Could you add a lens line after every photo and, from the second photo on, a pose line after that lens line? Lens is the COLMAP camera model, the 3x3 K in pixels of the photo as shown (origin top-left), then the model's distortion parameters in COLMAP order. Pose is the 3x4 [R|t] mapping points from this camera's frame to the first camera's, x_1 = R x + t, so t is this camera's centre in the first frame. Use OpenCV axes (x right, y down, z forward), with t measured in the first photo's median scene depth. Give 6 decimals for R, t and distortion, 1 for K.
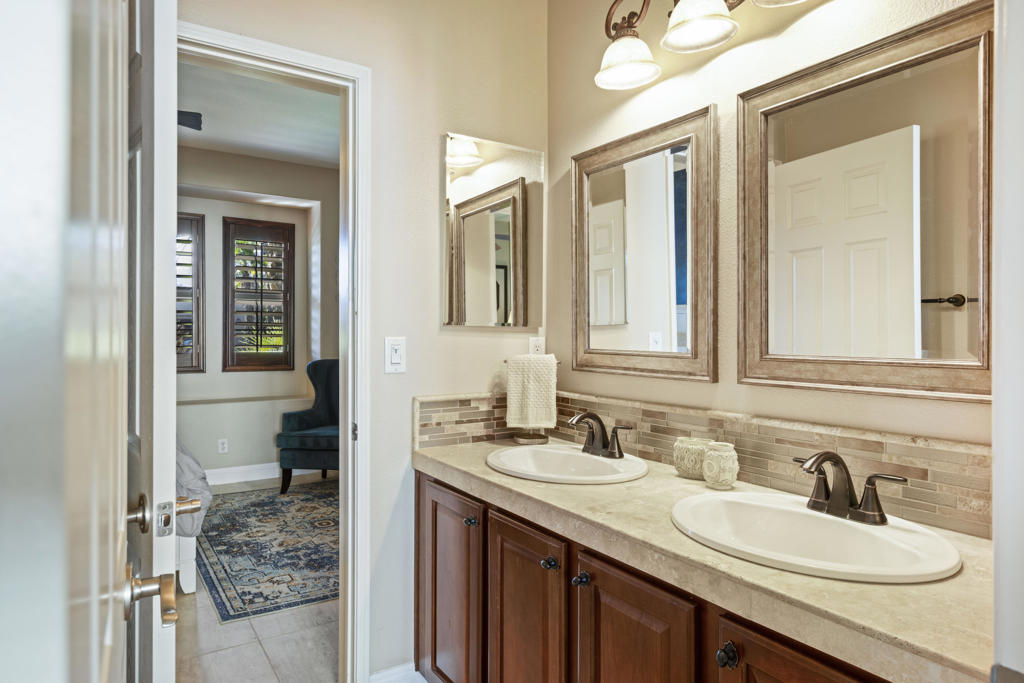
lens RADIAL K [[602.5, 0, 496.4], [0, 602.5, 336.8], [0, 0, 1]] dist [0.002365, 0.000833]
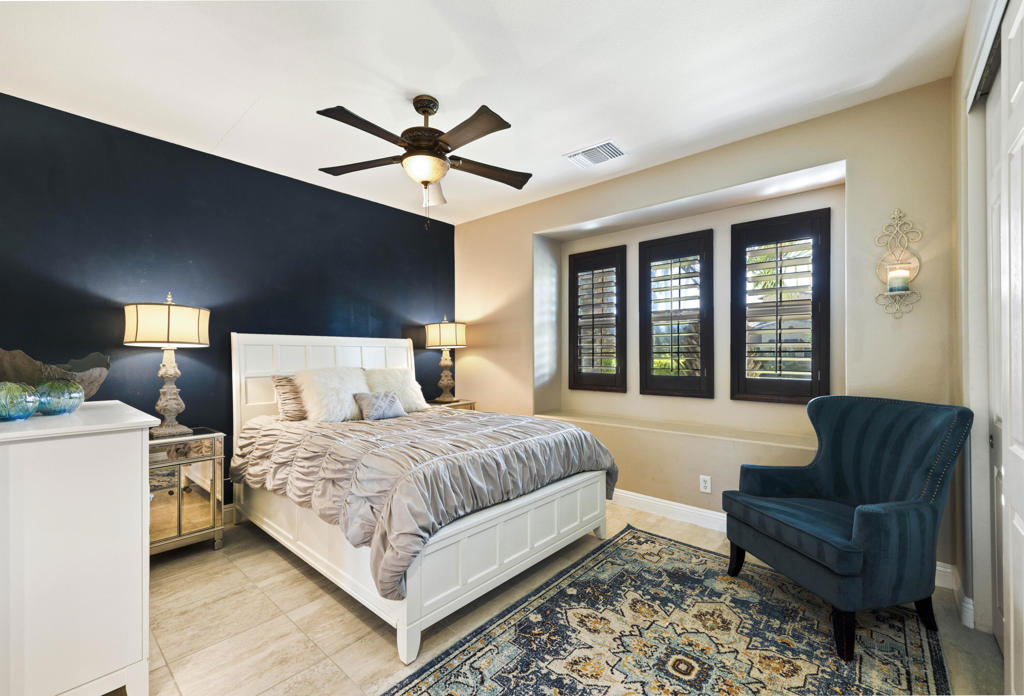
lens RADIAL K [[432.6, 0, 512.0], [0, 432.6, 348.0], [0, 0, 1]] dist [0.001808, 0.000172]
pose [[0.284911, -0.010074, -0.958501, 0.101285], [-0.004883, 0.999917, -0.011961, -0.011613], [0.958542, 0.008089, 0.284838, 0.761774]]
